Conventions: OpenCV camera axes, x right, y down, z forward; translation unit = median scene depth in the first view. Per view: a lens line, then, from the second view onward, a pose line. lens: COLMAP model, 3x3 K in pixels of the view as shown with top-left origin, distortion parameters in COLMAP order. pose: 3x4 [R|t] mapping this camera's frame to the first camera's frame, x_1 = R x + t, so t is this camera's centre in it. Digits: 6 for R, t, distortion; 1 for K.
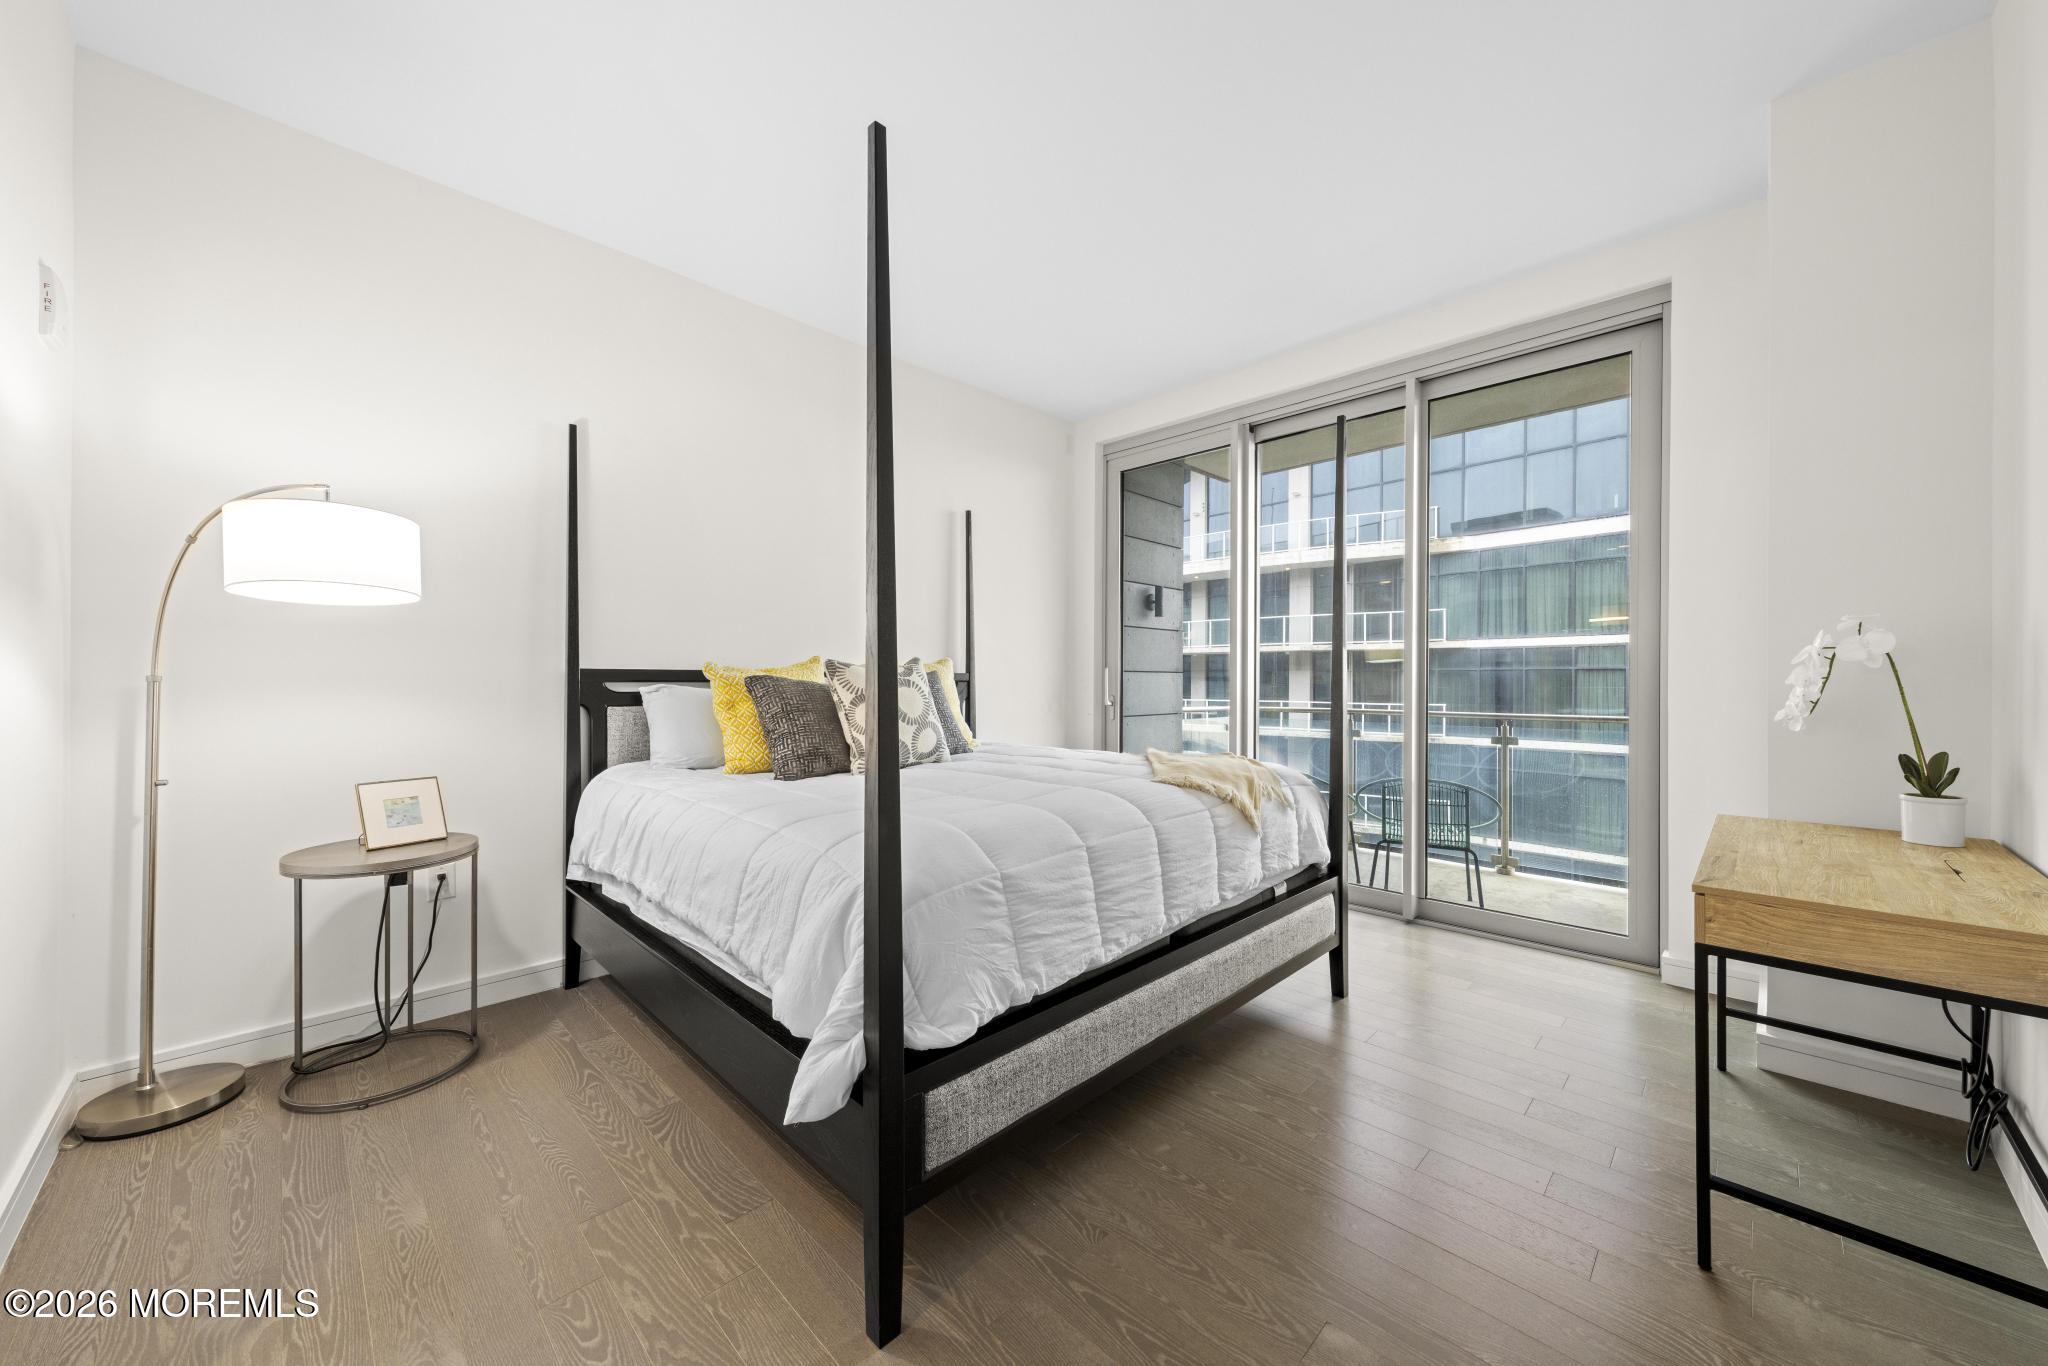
lens RADIAL K [[745.6, 0, 1024.0], [0, 745.6, 683.0], [0, 0, 1]] dist [0.000762, 0.000065]
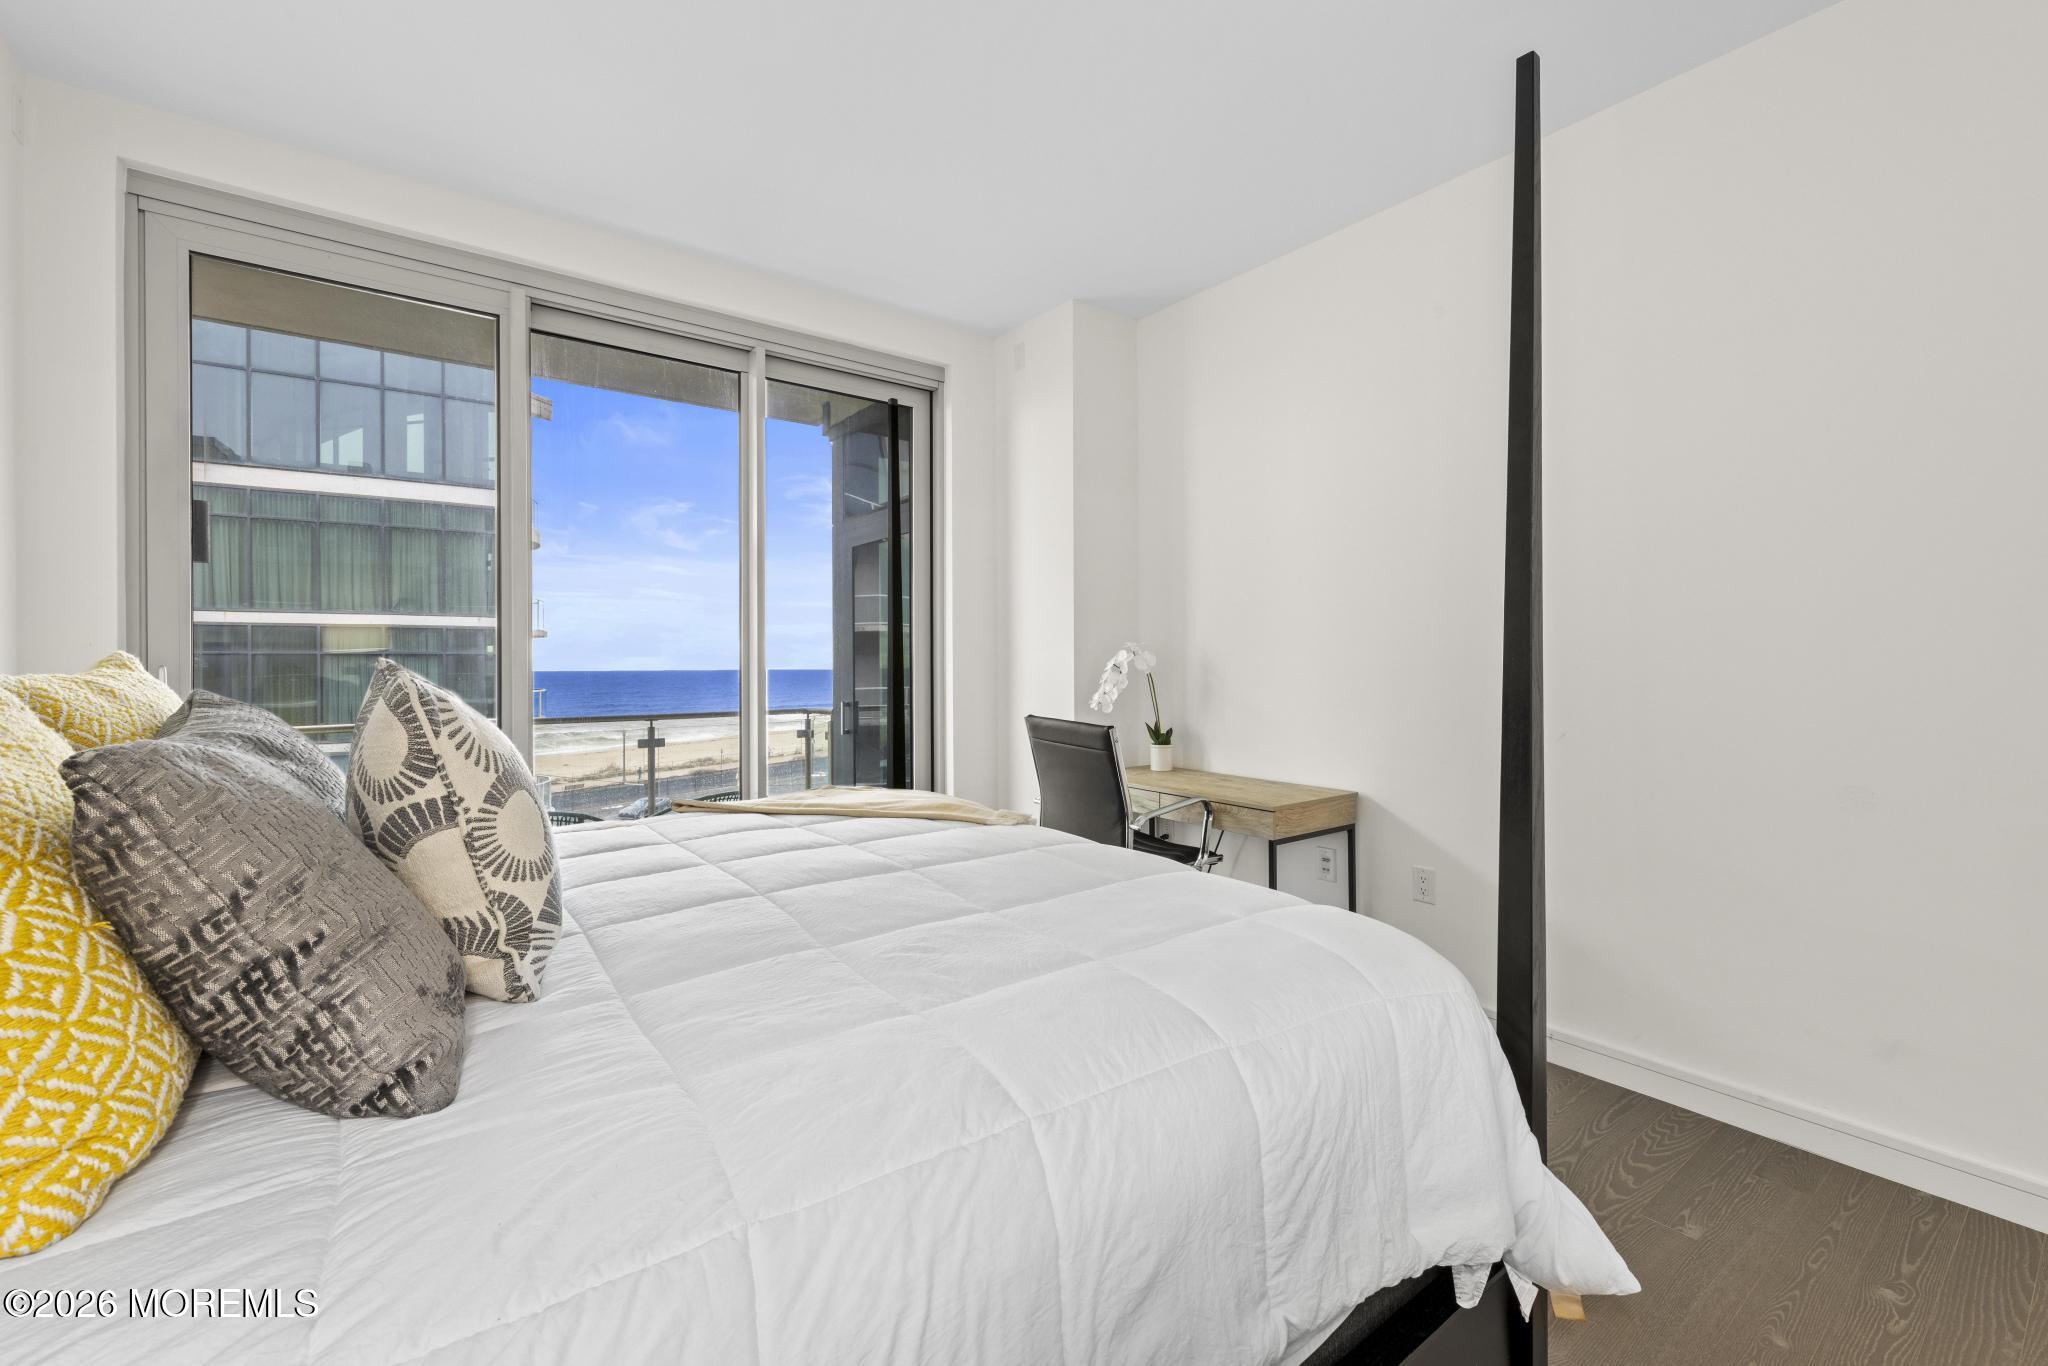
lens RADIAL K [[836.4, 0, 1024.0], [0, 836.4, 683.0], [0, 0, 1]] dist [-0.000970, -0.000095]
pose [[0.139294, -0.025713, 0.989917, -0.446458], [0.006166, 0.999666, 0.025098, -0.026422], [-0.990232, 0.002608, 0.139406, 0.547708]]
